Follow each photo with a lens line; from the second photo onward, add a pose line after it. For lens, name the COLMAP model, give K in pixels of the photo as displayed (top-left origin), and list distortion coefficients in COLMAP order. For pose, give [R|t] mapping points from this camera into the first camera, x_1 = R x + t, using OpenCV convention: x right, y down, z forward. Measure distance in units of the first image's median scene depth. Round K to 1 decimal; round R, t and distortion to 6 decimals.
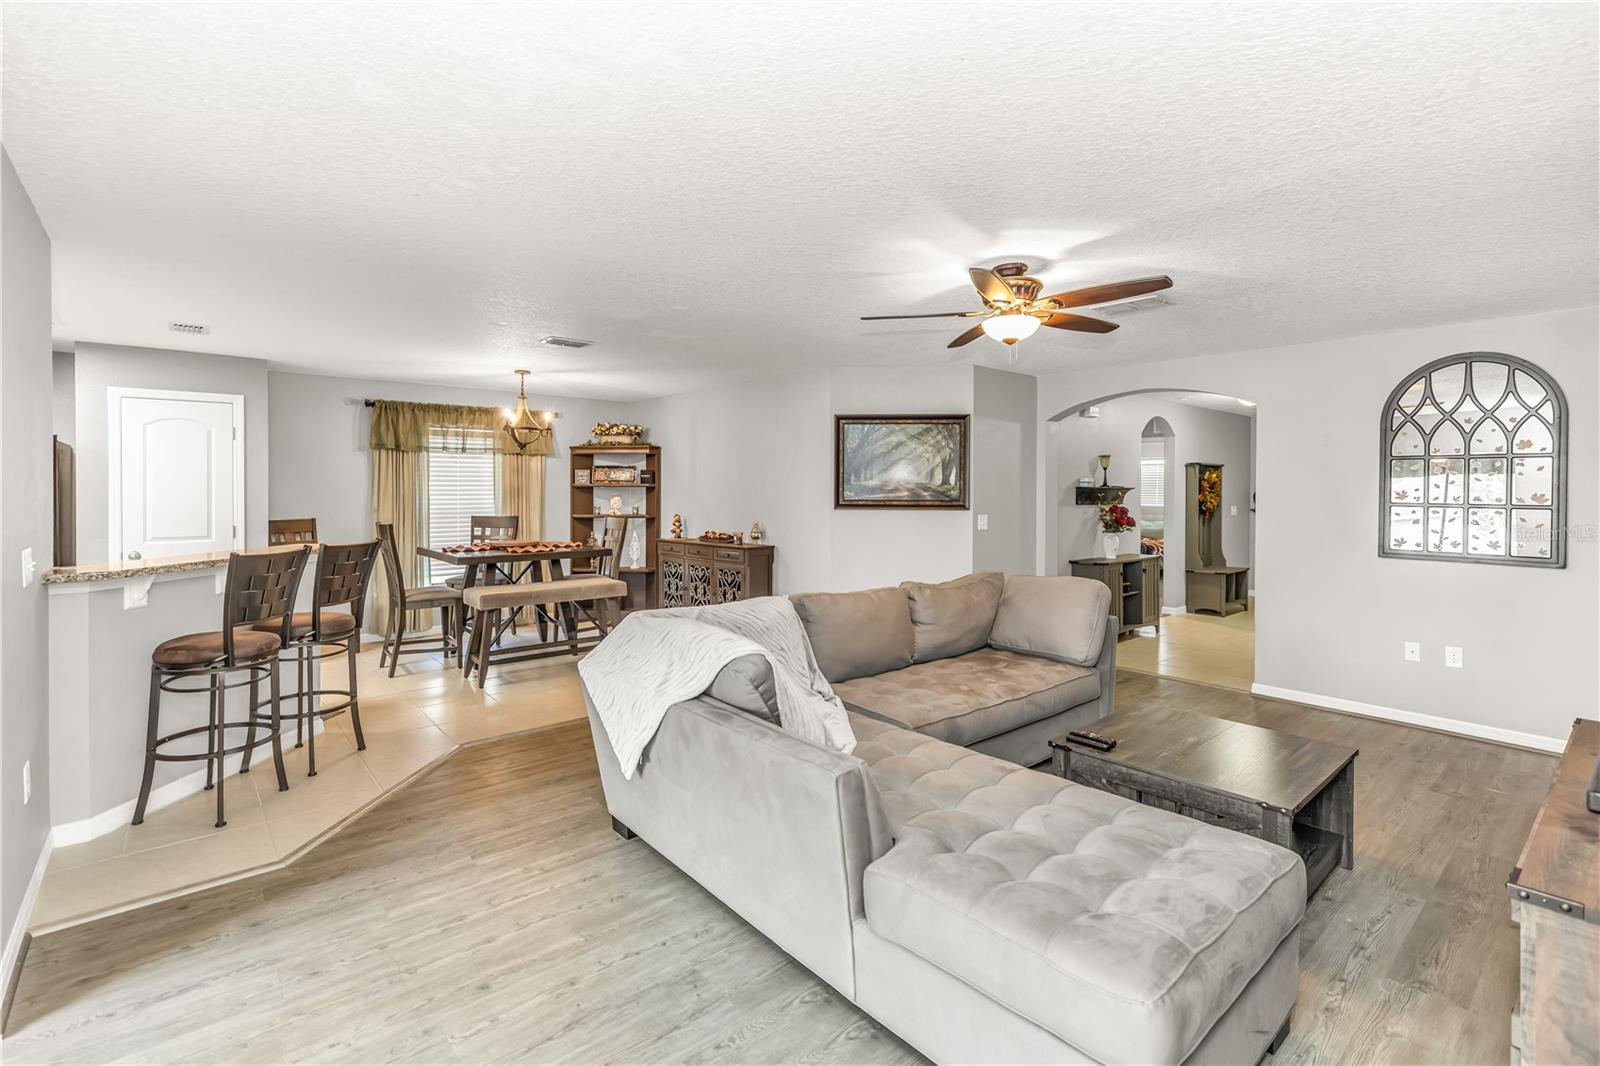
lens RADIAL K [[708.7, 0, 793.1], [0, 708.7, 491.7], [0, 0, 1]] dist [0.000655, -0.000217]
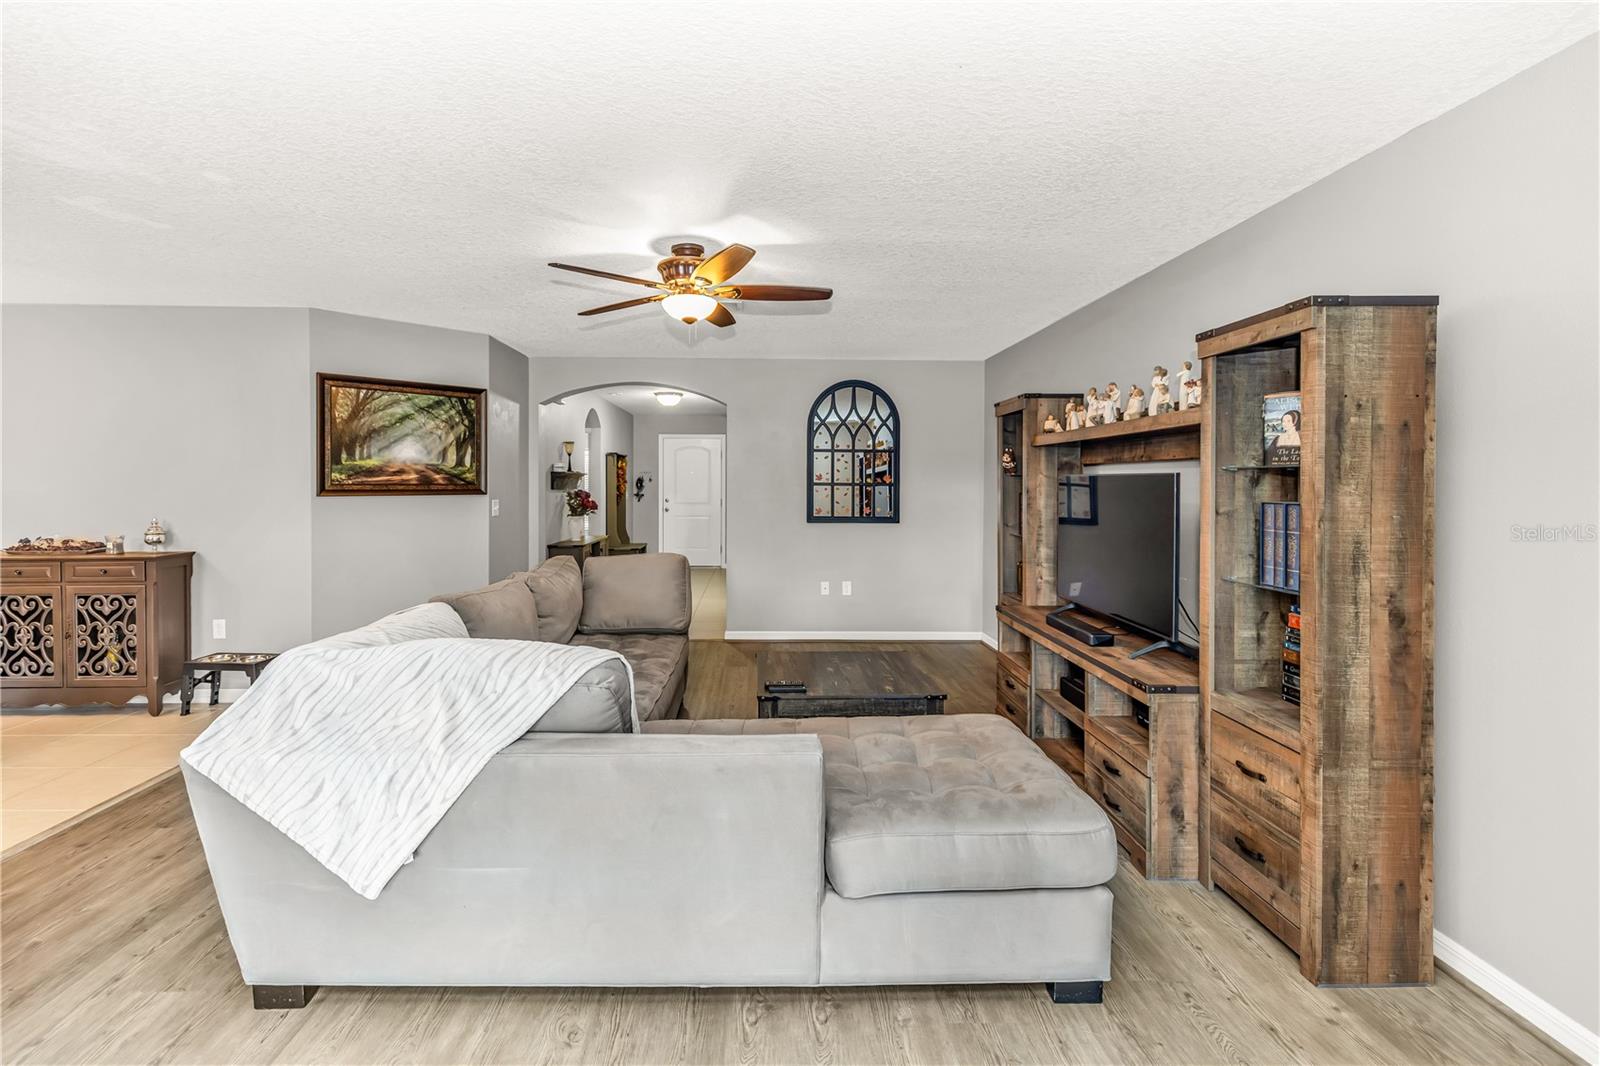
lens RADIAL K [[720.2, 0, 751.2], [0, 720.2, 487.2], [0, 0, 1]] dist [0.007551, 0.000132]
pose [[0.650522, -0.006749, 0.759458, -0.231661], [0.003226, 0.999976, 0.006123, 0.011840], [-0.759481, -0.001533, 0.650528, 0.138874]]
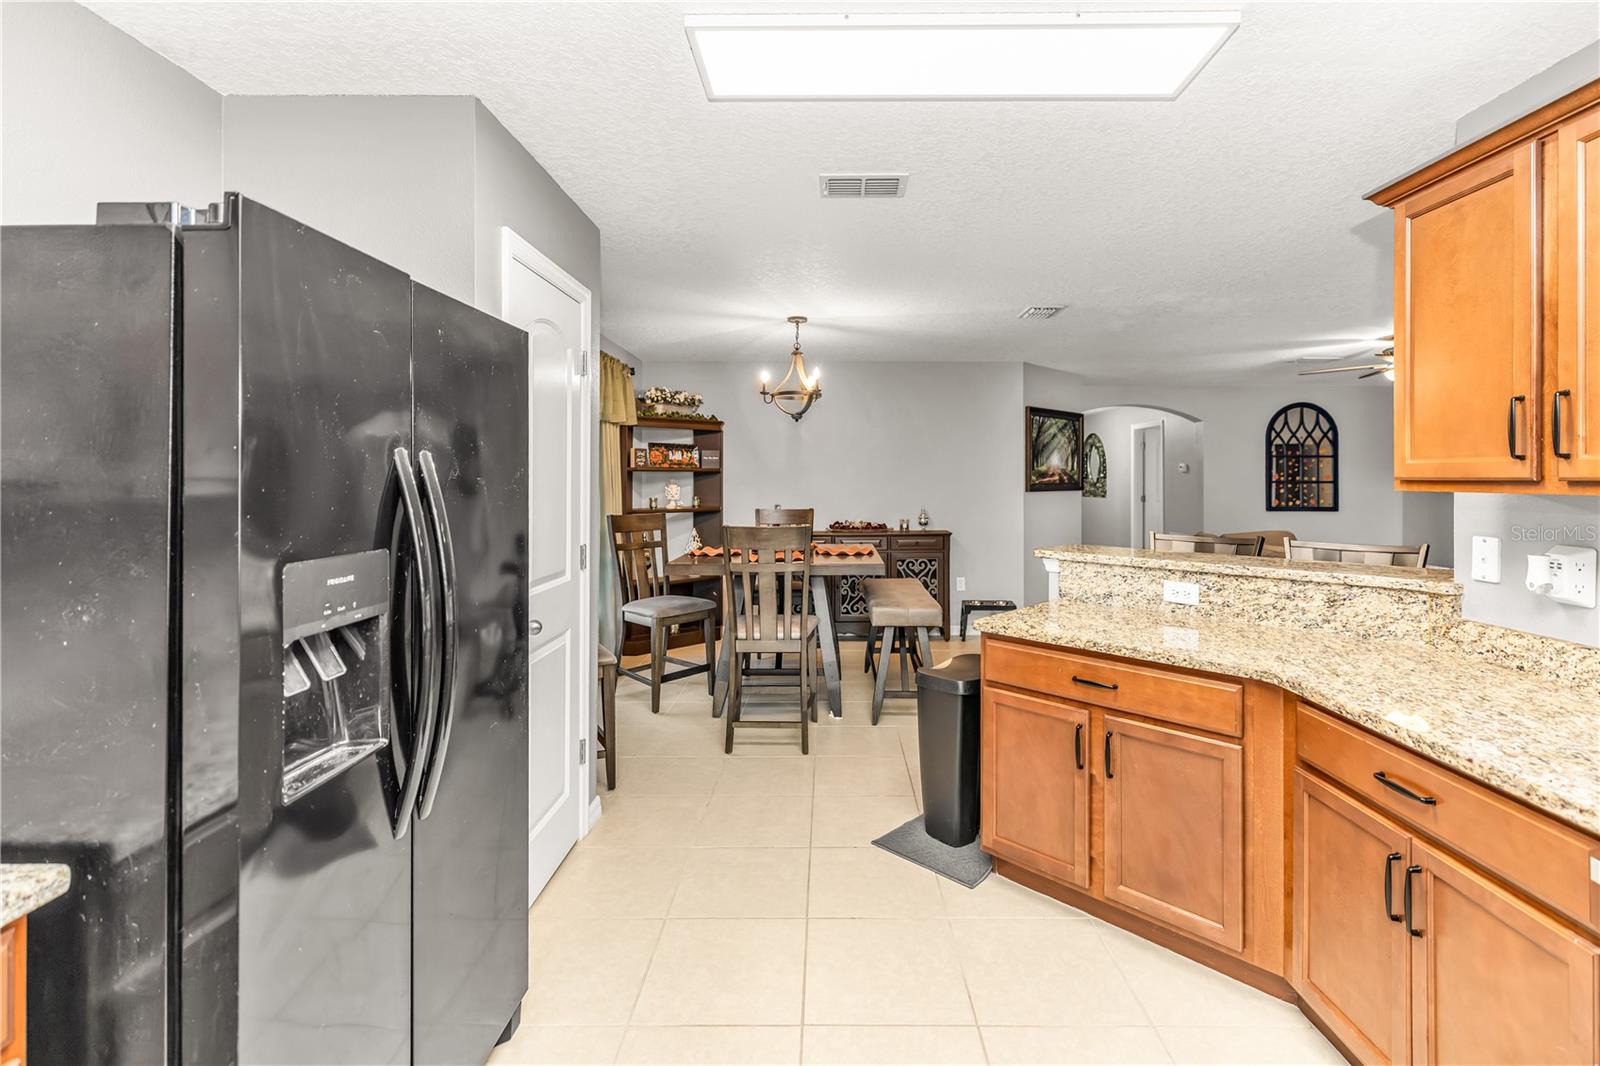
lens RADIAL K [[708.7, 0, 793.1], [0, 708.7, 491.7], [0, 0, 1]] dist [0.000655, -0.000217]
pose [[0.663054, -0.017616, 0.748365, -1.016729], [0.006039, 0.999816, 0.018184, 0.002165], [-0.748548, -0.007538, 0.663038, 0.550236]]
